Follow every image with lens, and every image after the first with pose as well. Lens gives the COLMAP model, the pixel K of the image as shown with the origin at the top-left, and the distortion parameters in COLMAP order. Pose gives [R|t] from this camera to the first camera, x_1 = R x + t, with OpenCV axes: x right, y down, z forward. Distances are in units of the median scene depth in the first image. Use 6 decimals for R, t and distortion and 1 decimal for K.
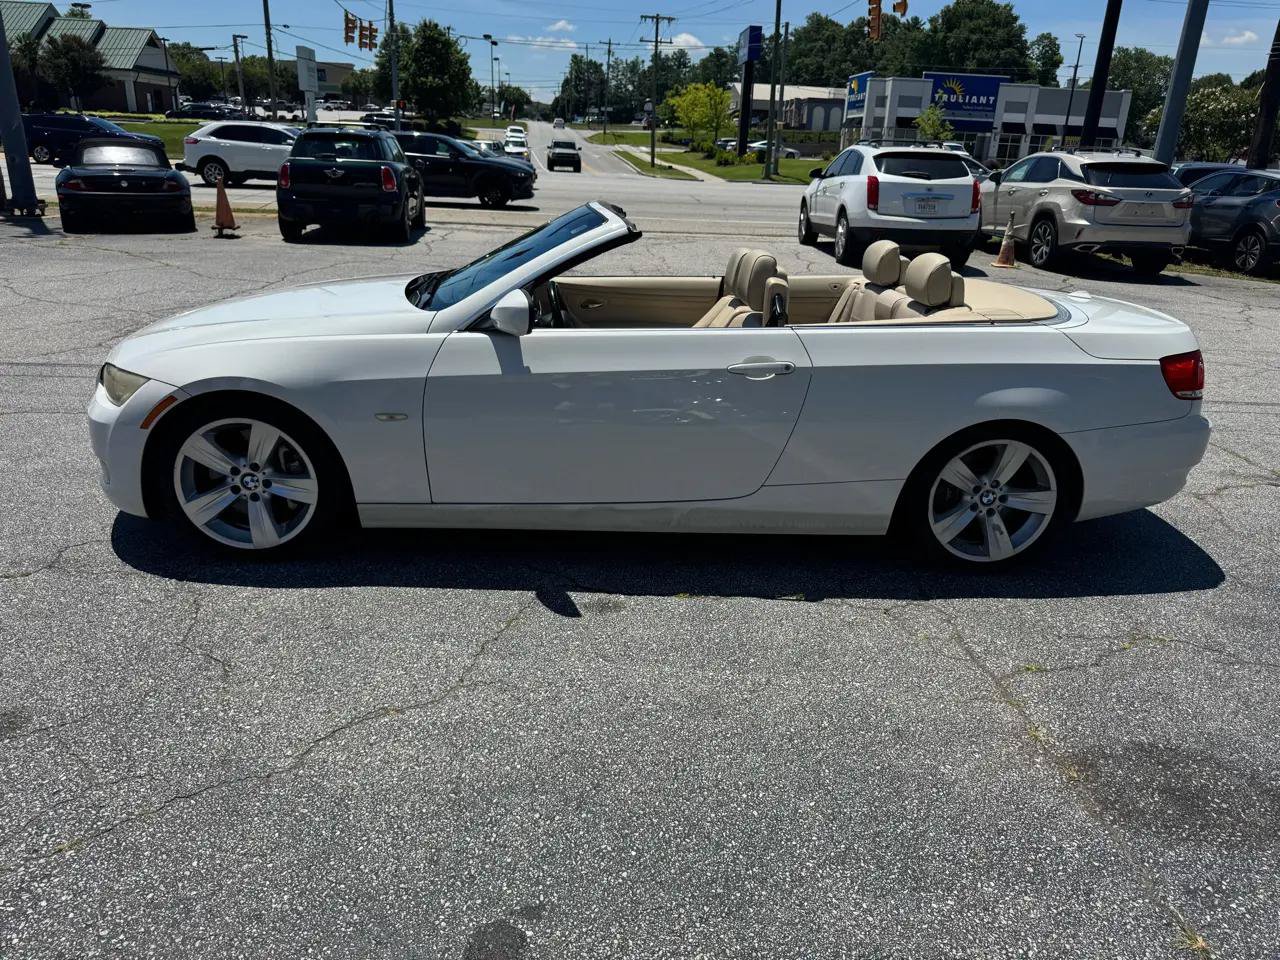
lens RADIAL K [[929.1, 0, 640.0], [0, 929.1, 480.0], [0, 0, 1]] dist [0.001195, -0.006425]
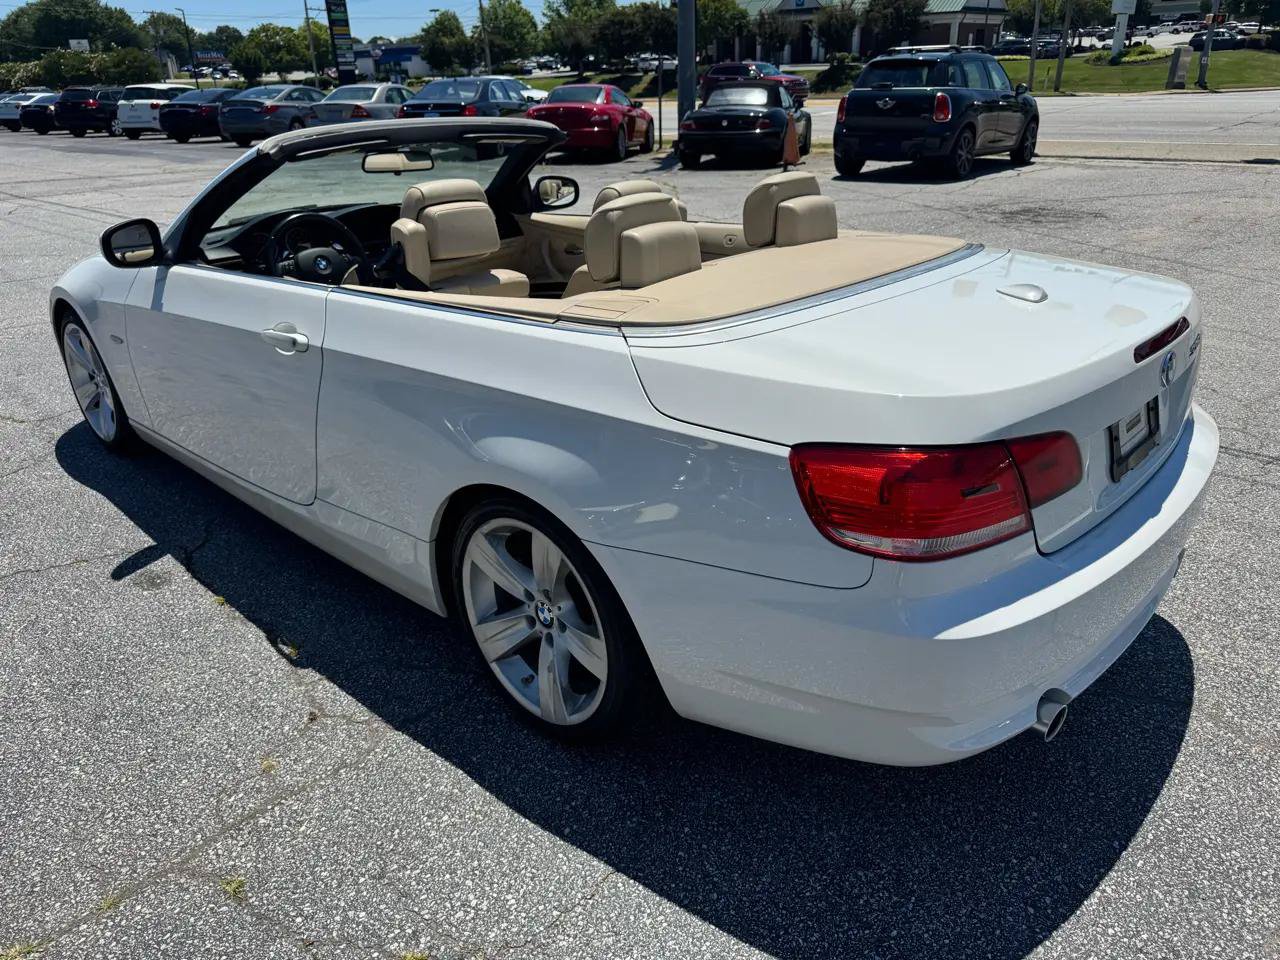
lens RADIAL K [[920.1, 0, 649.2], [0, 920.1, 478.7], [0, 0, 1]] dist [-0.002594, -0.001141]
pose [[0.685246, 0.233613, -0.689828, 0.269335], [-0.190258, 0.971690, 0.140072, -0.053577], [0.703022, 0.035261, 0.710293, 0.211604]]
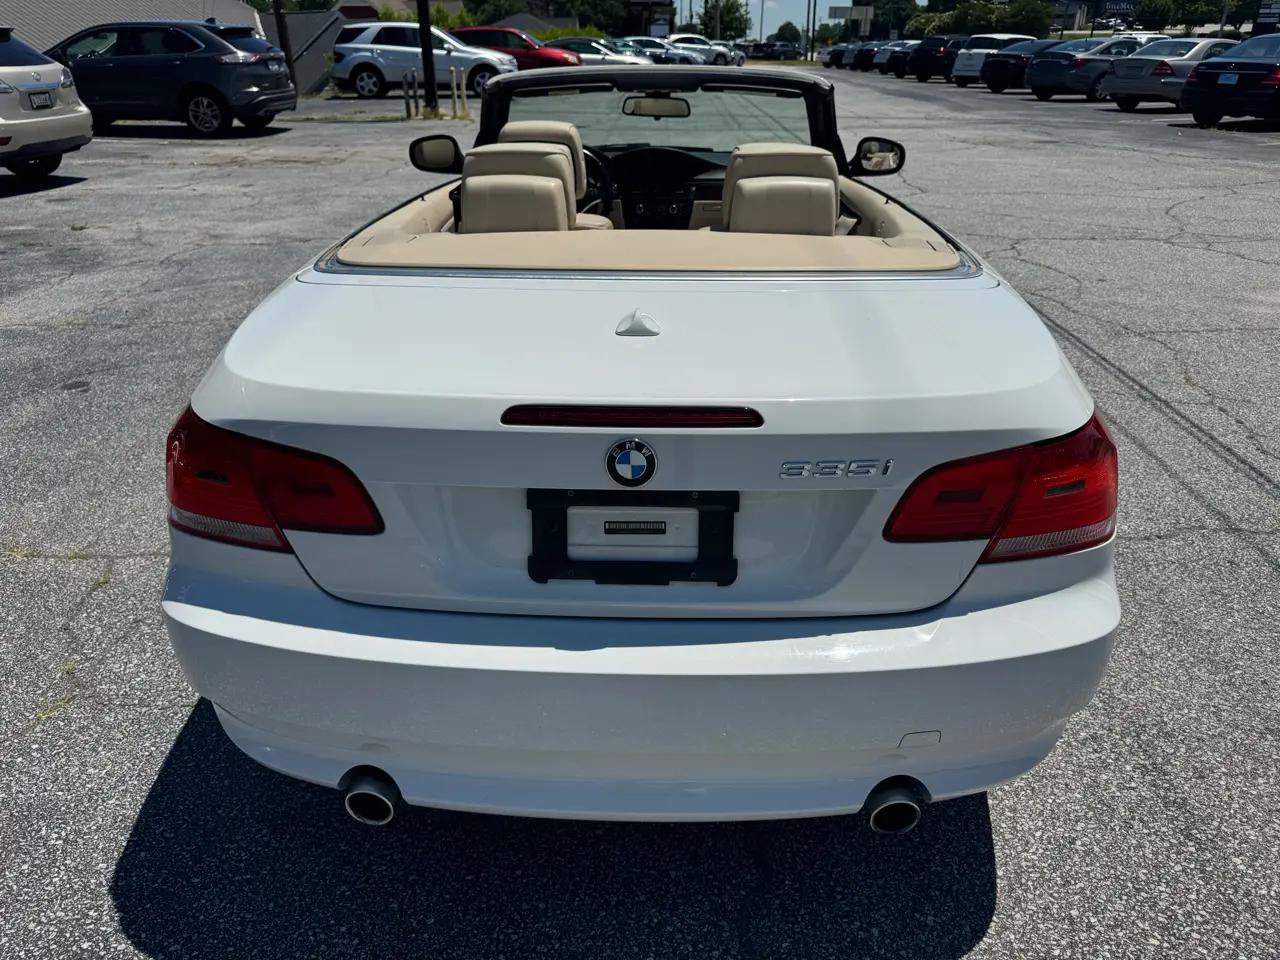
lens RADIAL K [[914.8, 0, 642.7], [0, 914.8, 478.6], [0, 0, 1]] dist [-0.001449, -0.001578]
pose [[-0.099955, 0.386372, -0.916911, 0.317999], [-0.332509, 0.855575, 0.396774, -0.111734], [0.937788, 0.344541, 0.042953, 0.395658]]
